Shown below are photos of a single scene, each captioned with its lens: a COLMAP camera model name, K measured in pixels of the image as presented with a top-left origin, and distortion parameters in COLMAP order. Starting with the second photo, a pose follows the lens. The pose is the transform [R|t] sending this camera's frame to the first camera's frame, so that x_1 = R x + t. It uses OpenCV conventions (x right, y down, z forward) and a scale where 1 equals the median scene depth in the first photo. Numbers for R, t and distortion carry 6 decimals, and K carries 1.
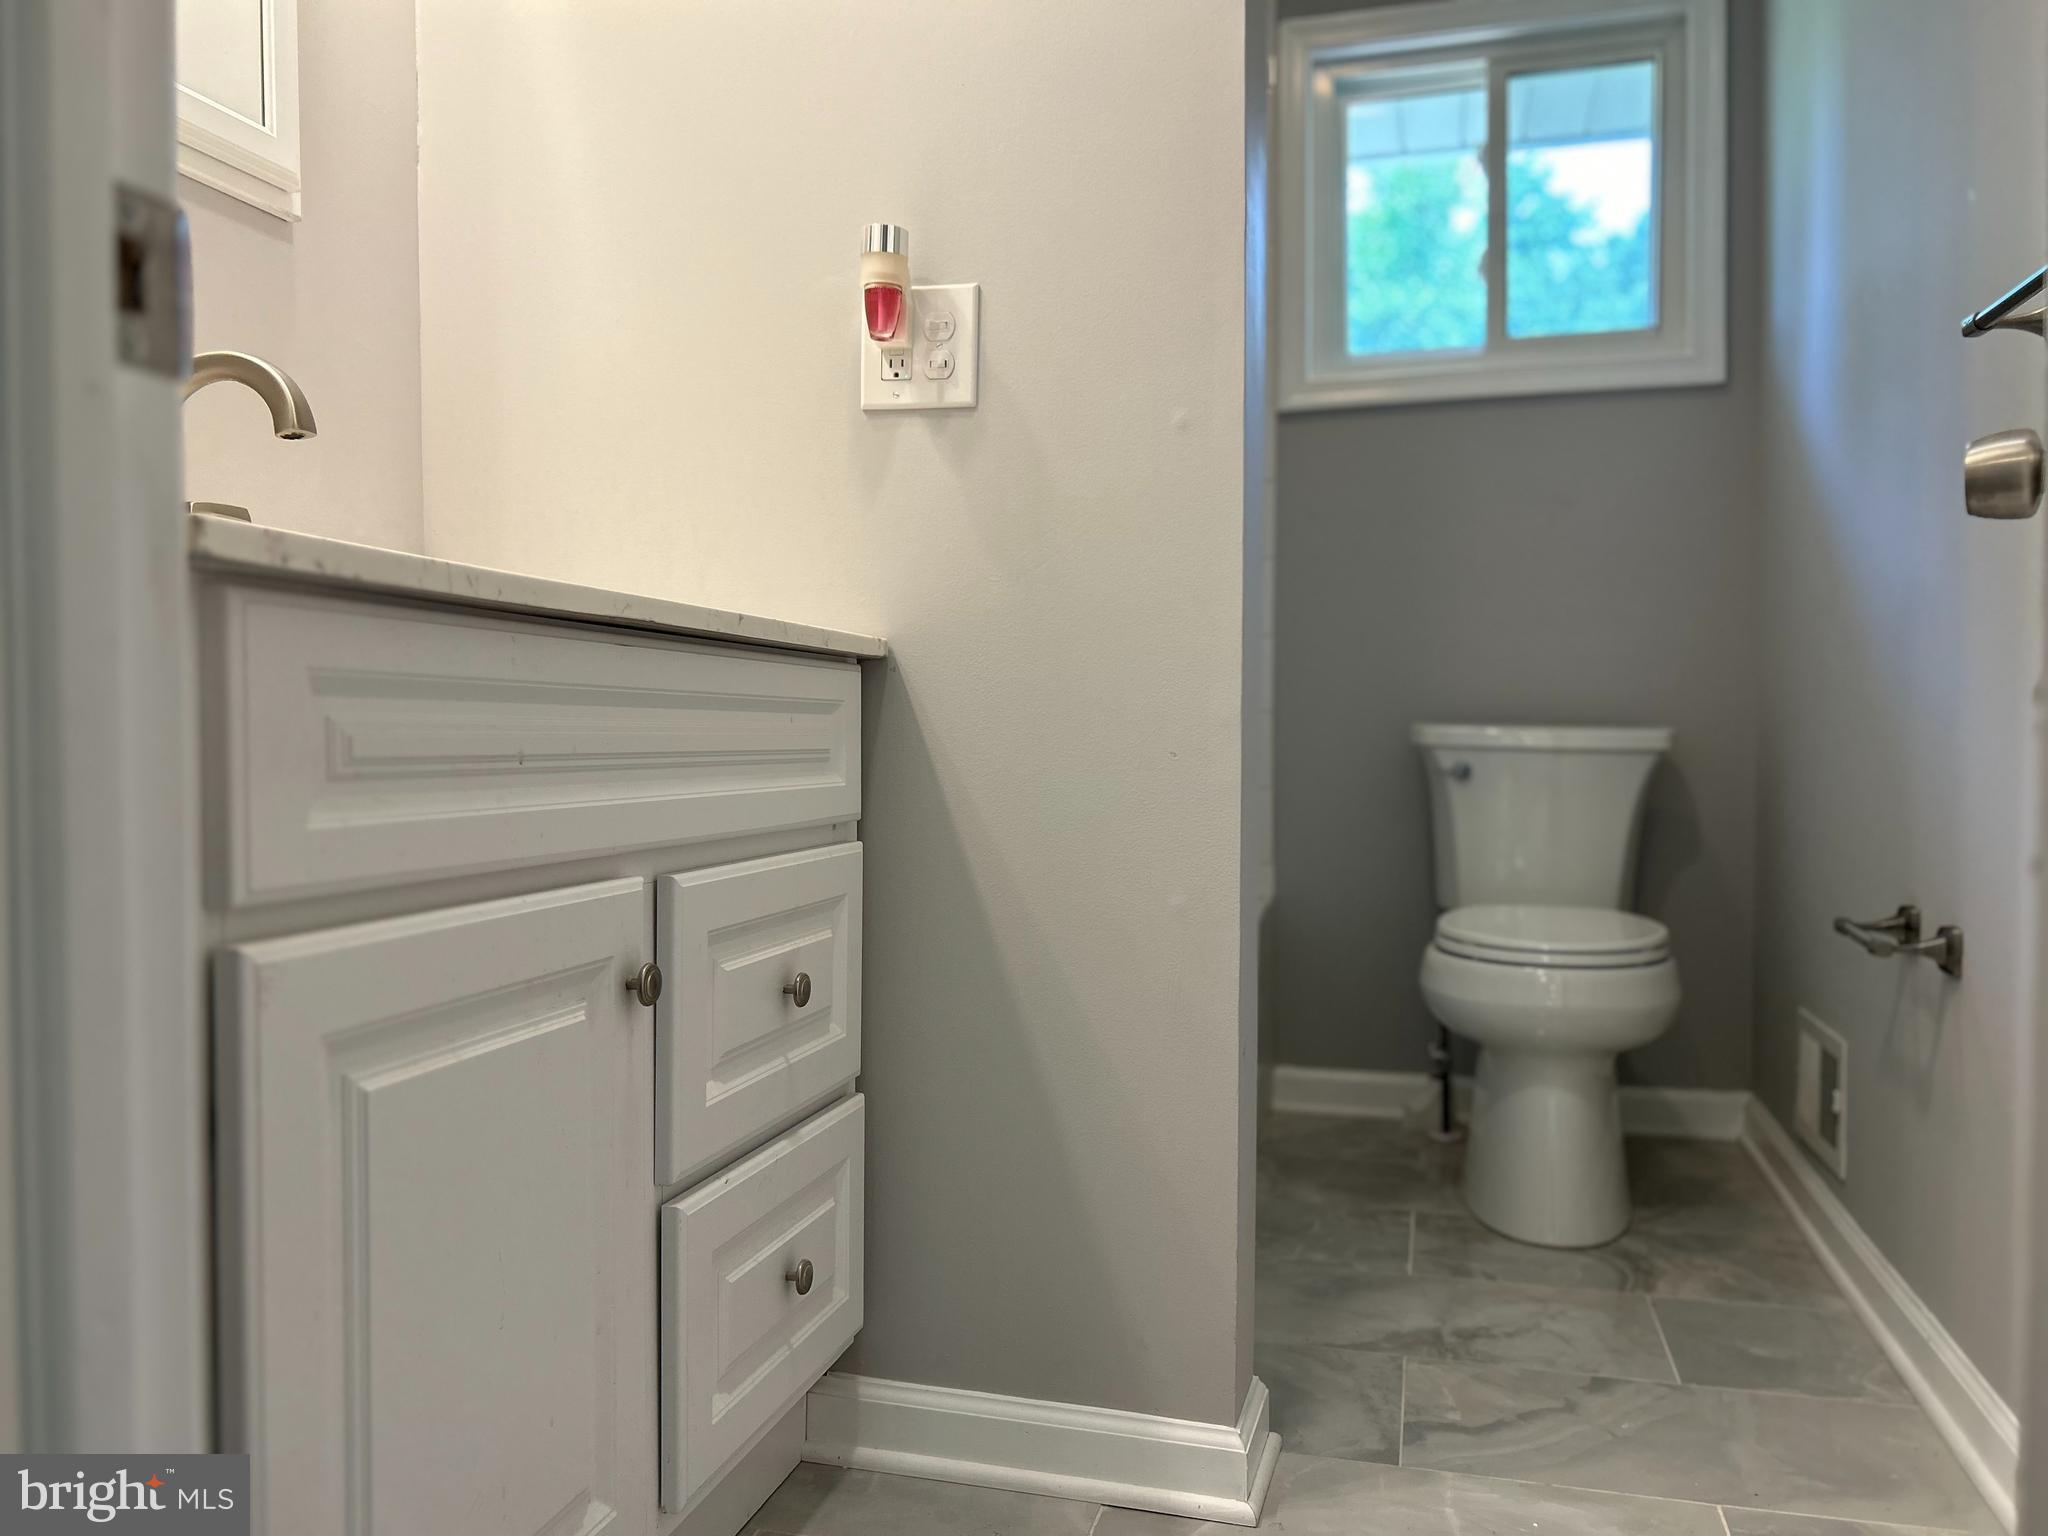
lens RADIAL K [[1551.2, 0, 1018.2], [0, 1551.2, 763.2], [0, 0, 1]] dist [0.052187, -0.055217]
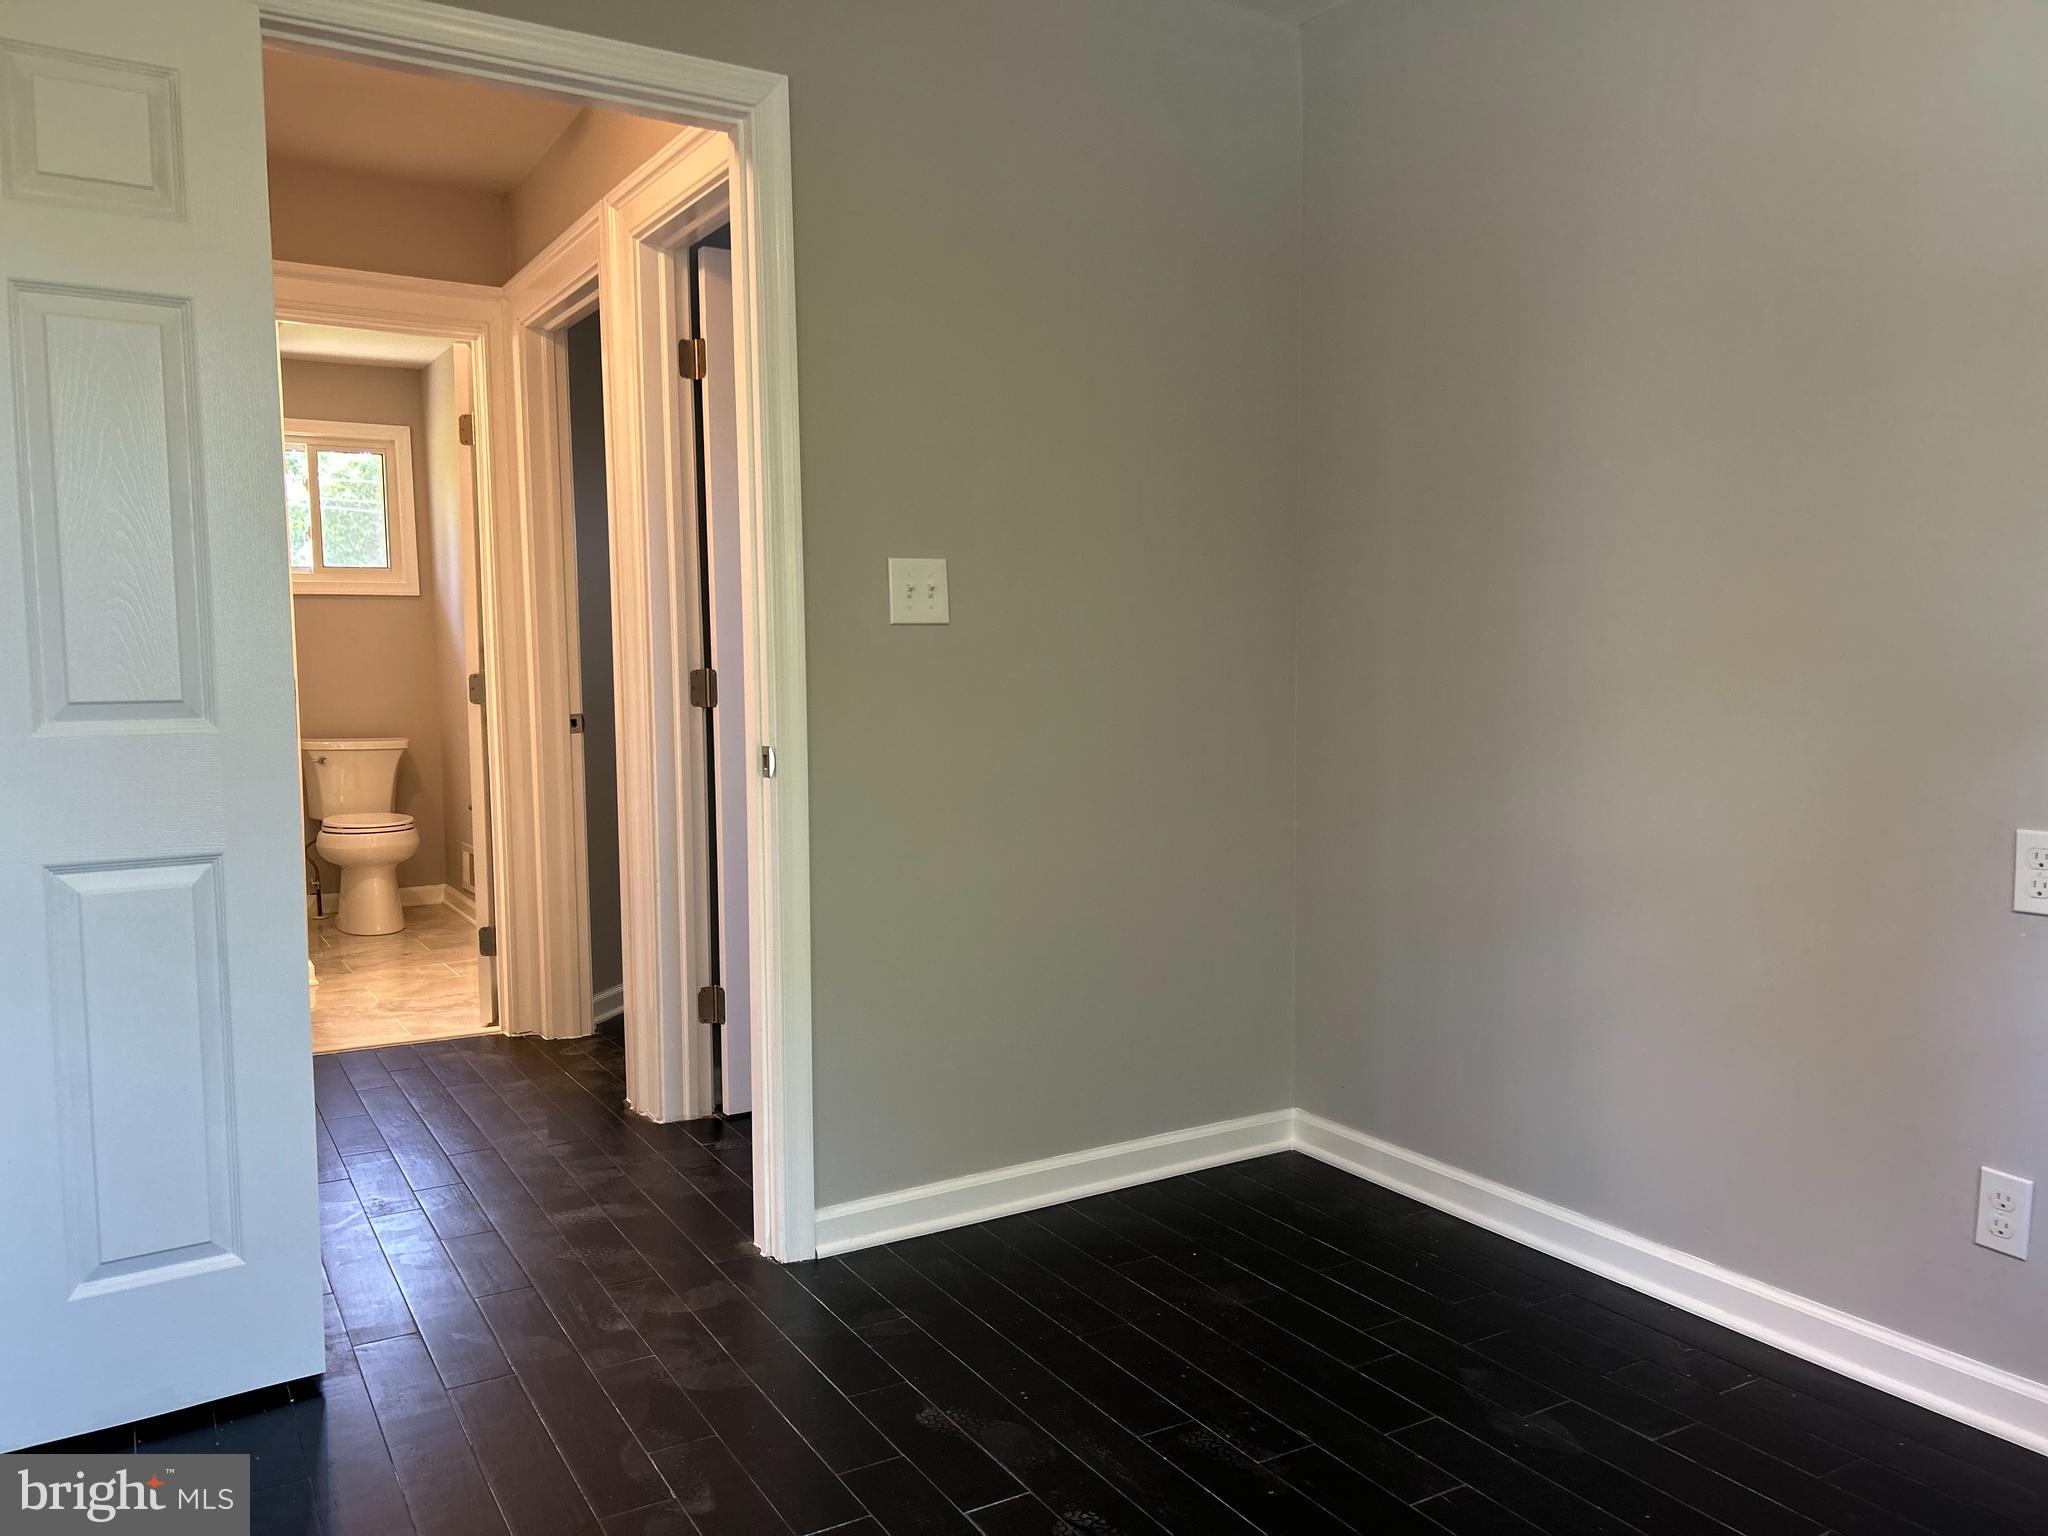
lens RADIAL K [[1551.2, 0, 1013.2], [0, 1551.2, 766.7], [0, 0, 1]] dist [0.052187, -0.055217]
pose [[0.692593, -0.049661, 0.719617, -0.971833], [0.043821, 0.998681, 0.026744, -0.003435], [-0.719997, 0.013012, 0.693855, -1.951314]]
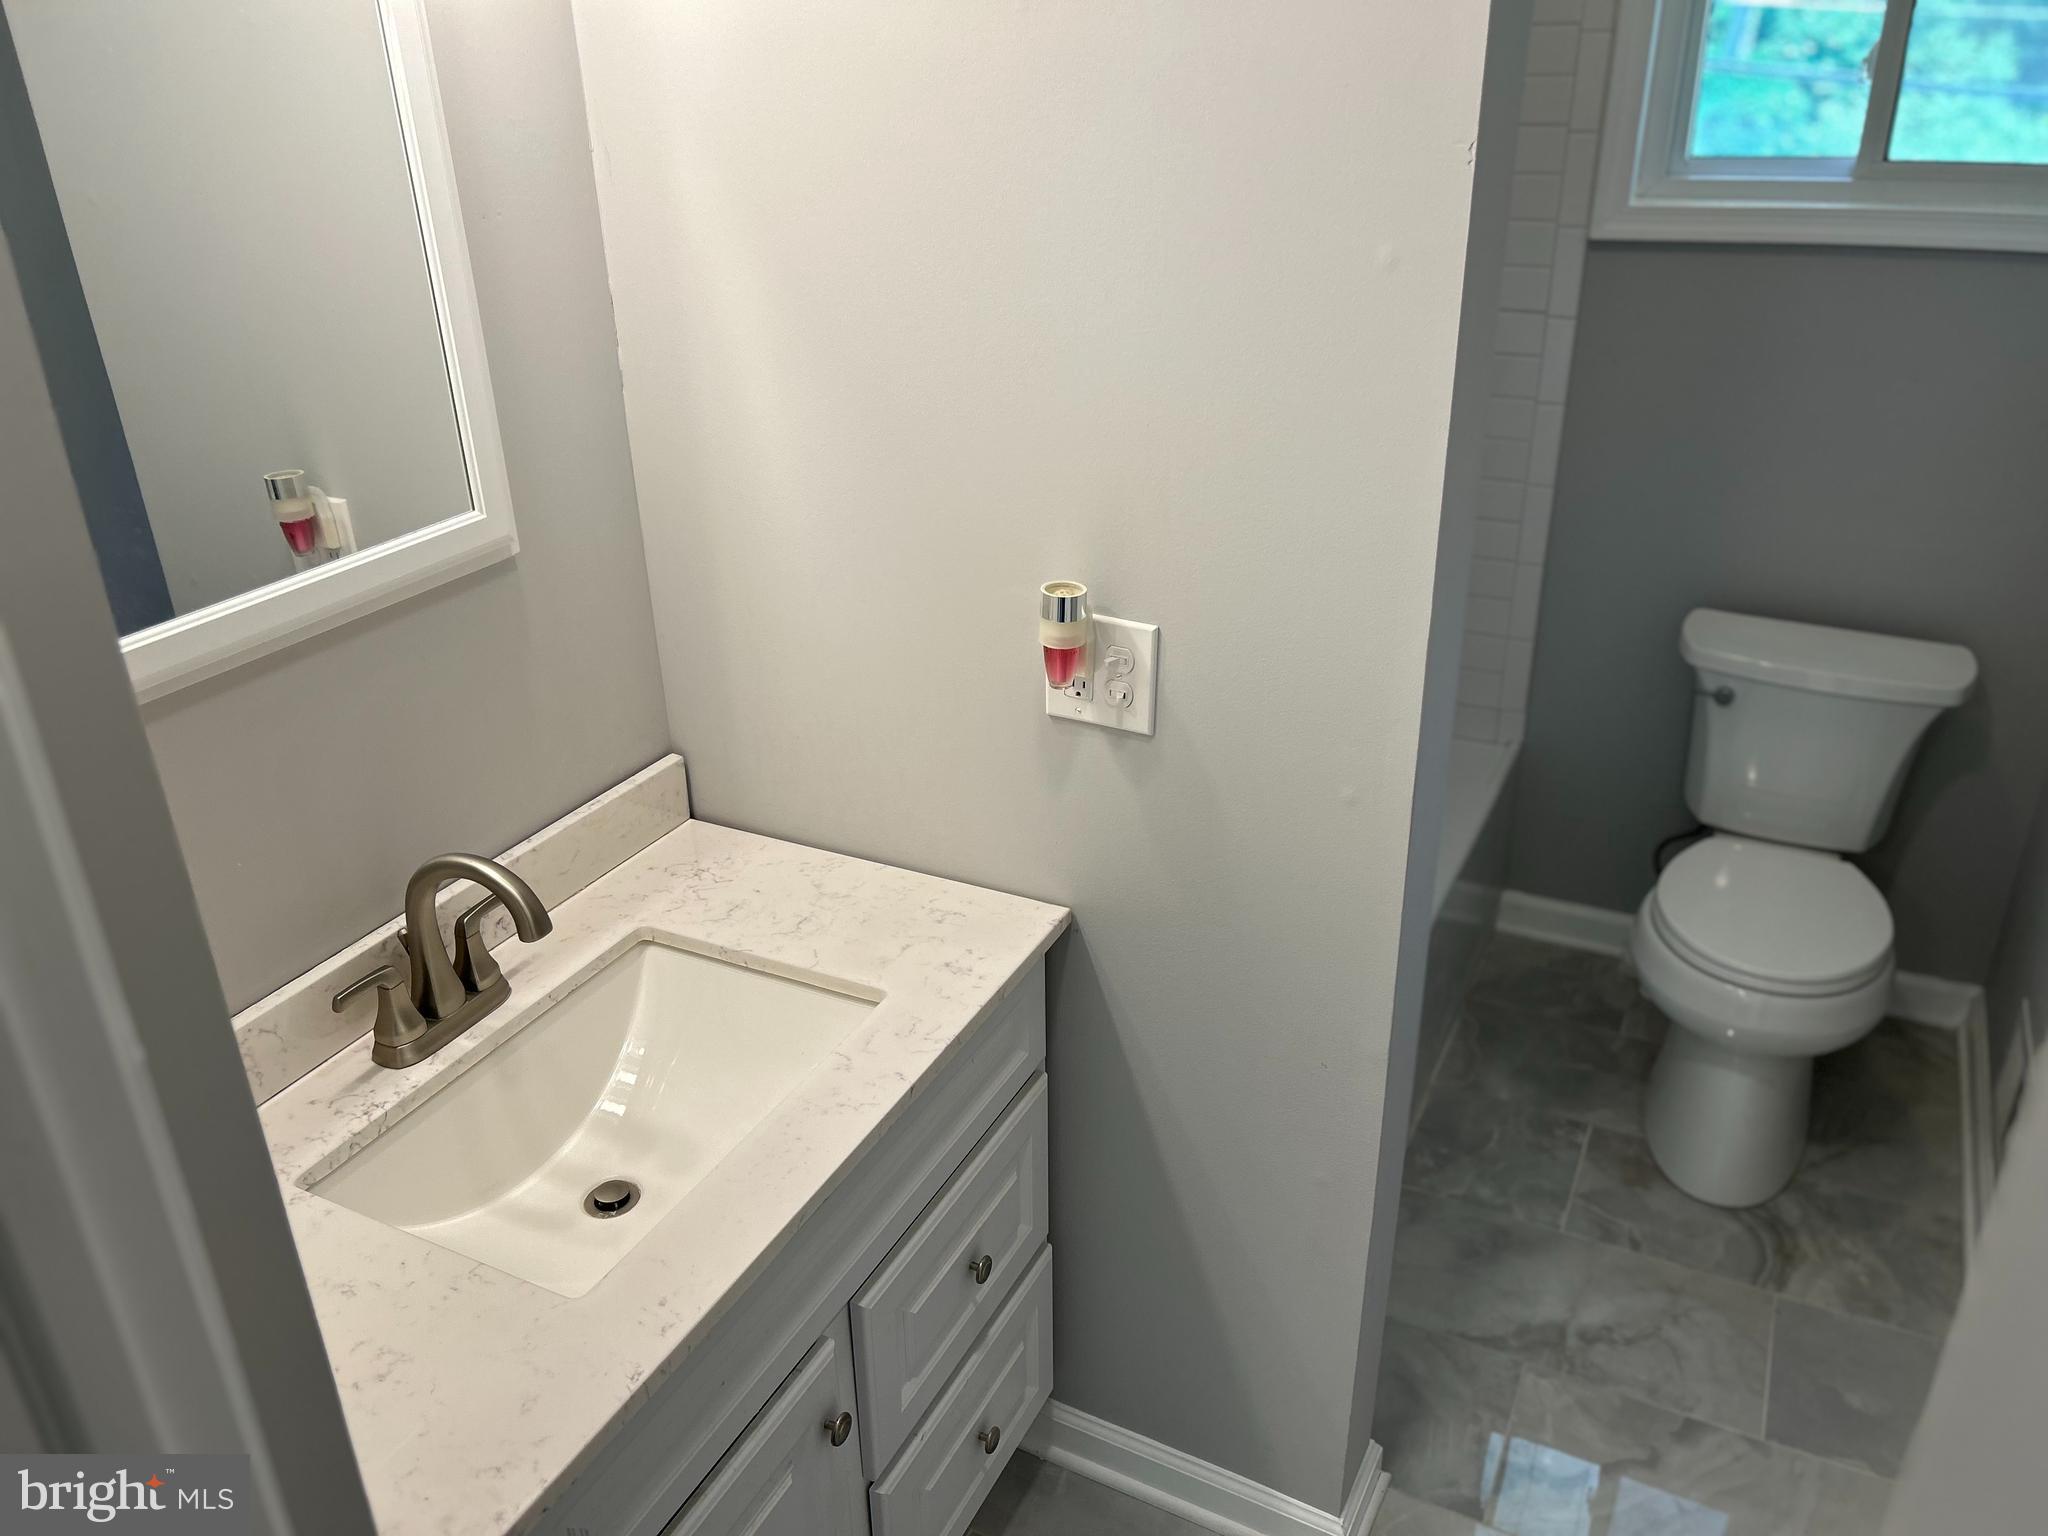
lens RADIAL K [[1551.2, 0, 1029.2], [0, 1551.2, 773.4], [0, 0, 1]] dist [0.052187, -0.055217]
pose [[0.980344, 0.069513, -0.184645, 0.064878], [0.011769, 0.913605, 0.406432, -0.488189], [0.196945, -0.400617, 0.894829, 0.048039]]
